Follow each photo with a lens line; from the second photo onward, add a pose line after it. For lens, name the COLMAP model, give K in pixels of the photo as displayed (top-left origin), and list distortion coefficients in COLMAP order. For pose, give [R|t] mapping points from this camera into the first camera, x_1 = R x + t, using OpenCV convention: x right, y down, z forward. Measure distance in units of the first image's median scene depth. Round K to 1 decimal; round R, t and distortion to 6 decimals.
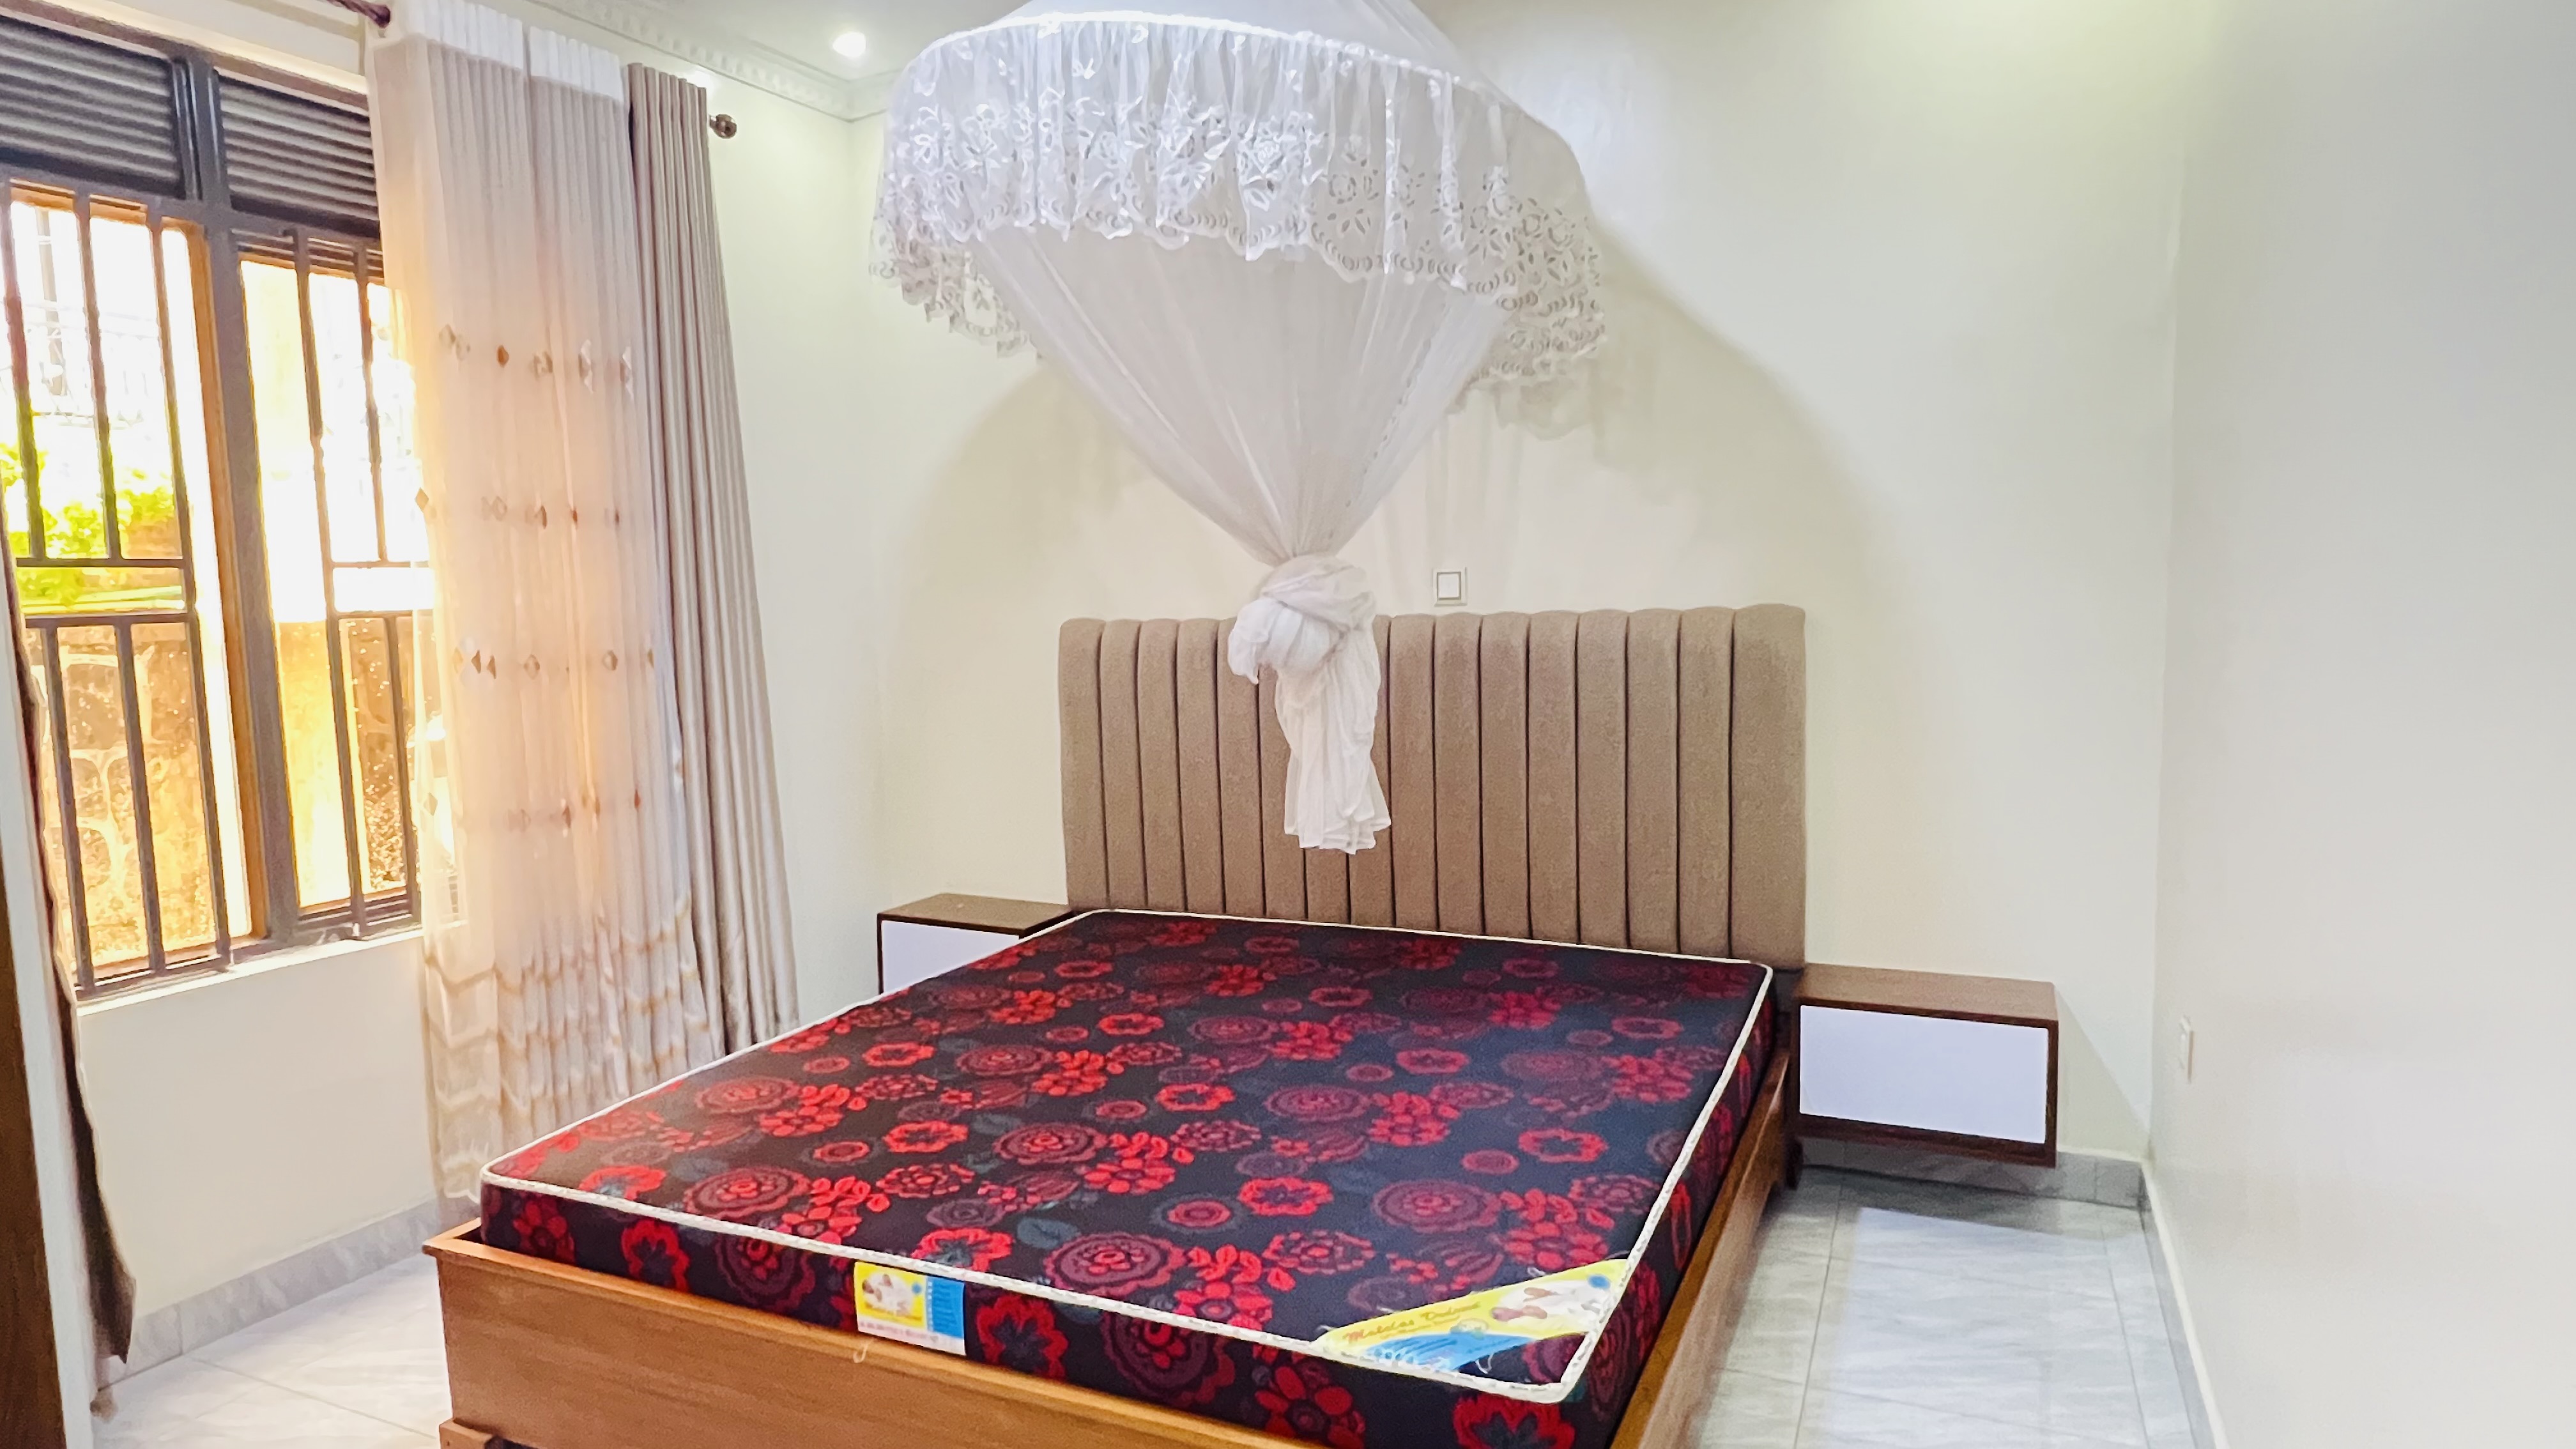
lens RADIAL K [[1466.0, 0, 1285.3], [0, 1466.0, 731.0], [0, 0, 1]] dist [-0.011632, 0.002826]
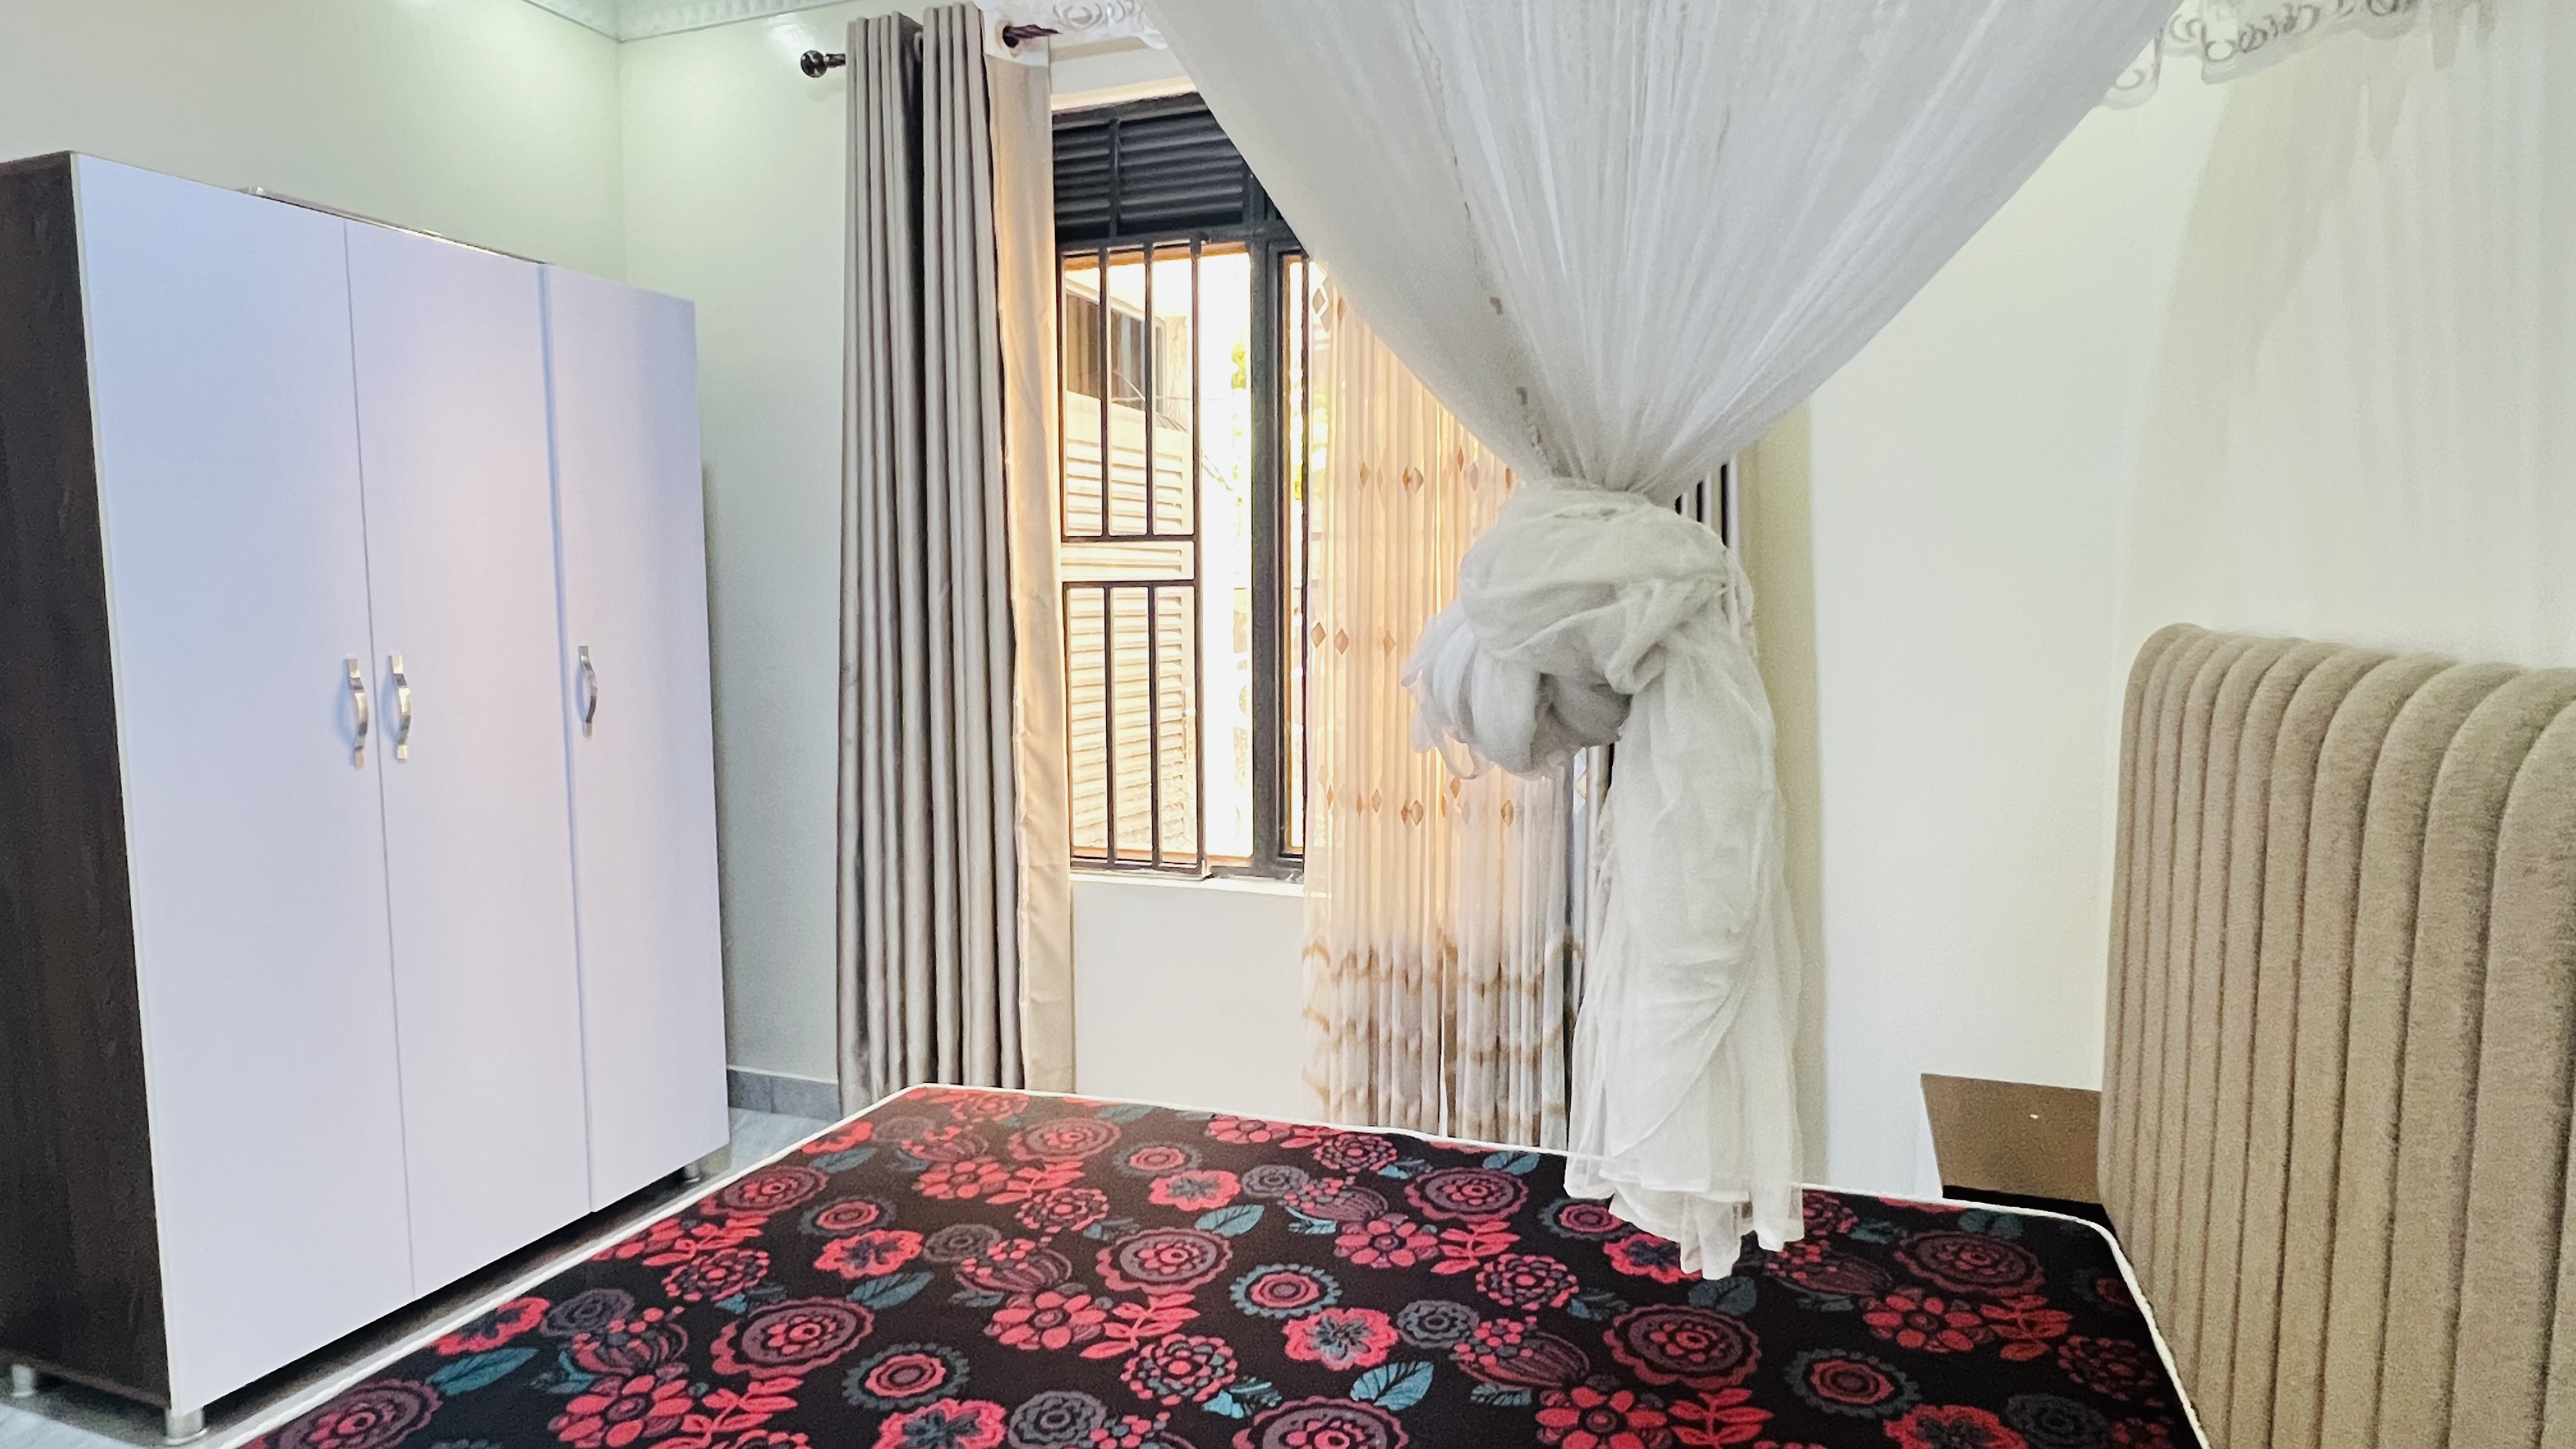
lens RADIAL K [[1466.0, 0, 1280.2], [0, 1466.0, 716.9], [0, 0, 1]] dist [-0.011632, 0.002826]
pose [[0.079713, 0.111225, -0.990593, 0.486671], [-0.087501, 0.990700, 0.104196, -0.106505], [0.992970, 0.078372, 0.088704, 1.034988]]
